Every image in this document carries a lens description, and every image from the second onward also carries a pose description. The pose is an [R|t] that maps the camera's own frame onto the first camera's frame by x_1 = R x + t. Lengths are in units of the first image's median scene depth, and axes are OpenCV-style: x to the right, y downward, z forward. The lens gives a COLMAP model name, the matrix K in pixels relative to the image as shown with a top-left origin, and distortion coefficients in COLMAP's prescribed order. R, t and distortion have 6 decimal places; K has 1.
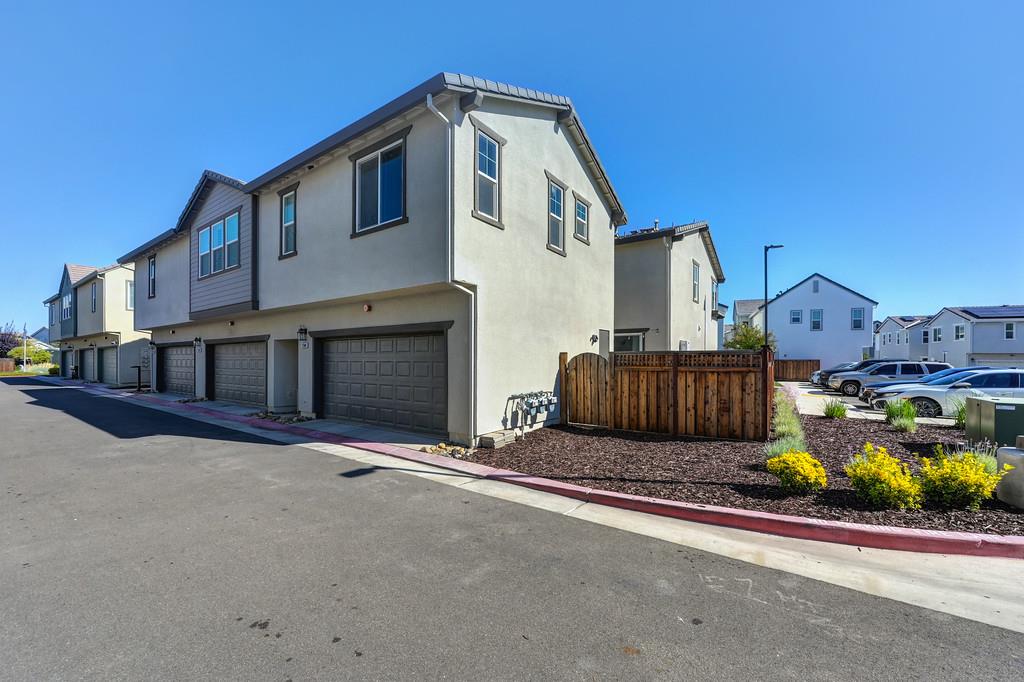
lens RADIAL K [[410.4, 0, 501.9], [0, 410.4, 359.8], [0, 0, 1]] dist [-0.000231, -0.000279]
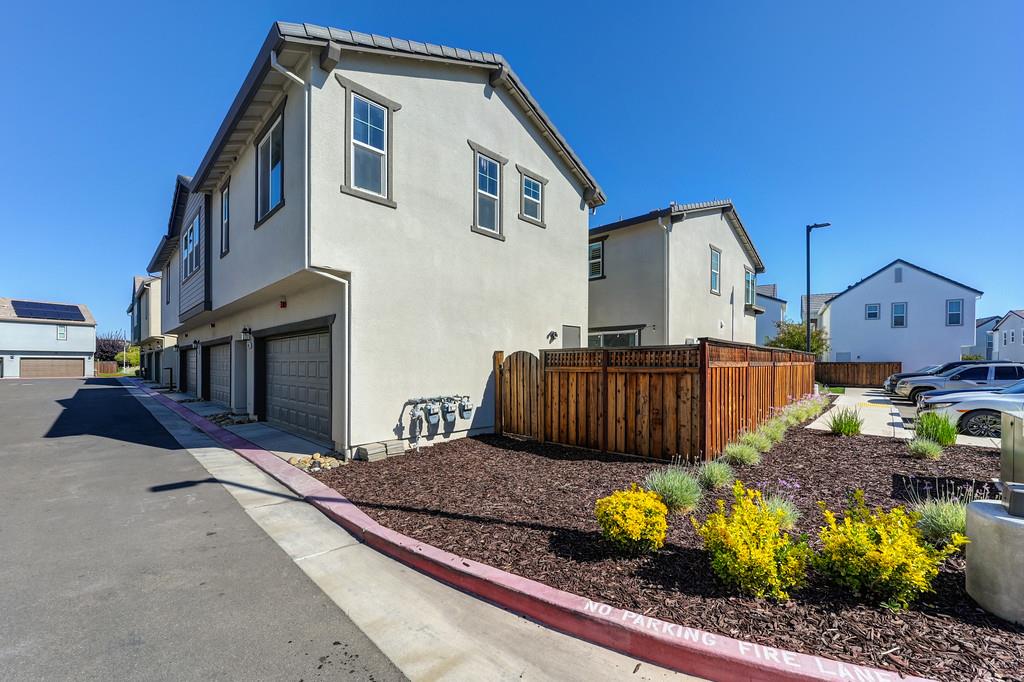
lens RADIAL K [[410.4, 0, 505.2], [0, 410.4, 362.9], [0, 0, 1]] dist [-0.000231, -0.000279]
pose [[0.988552, -0.000293, -0.150878, 0.317529], [0.000065, 0.999999, -0.001516, 0.008974], [0.150878, 0.001489, 0.988551, 0.158034]]
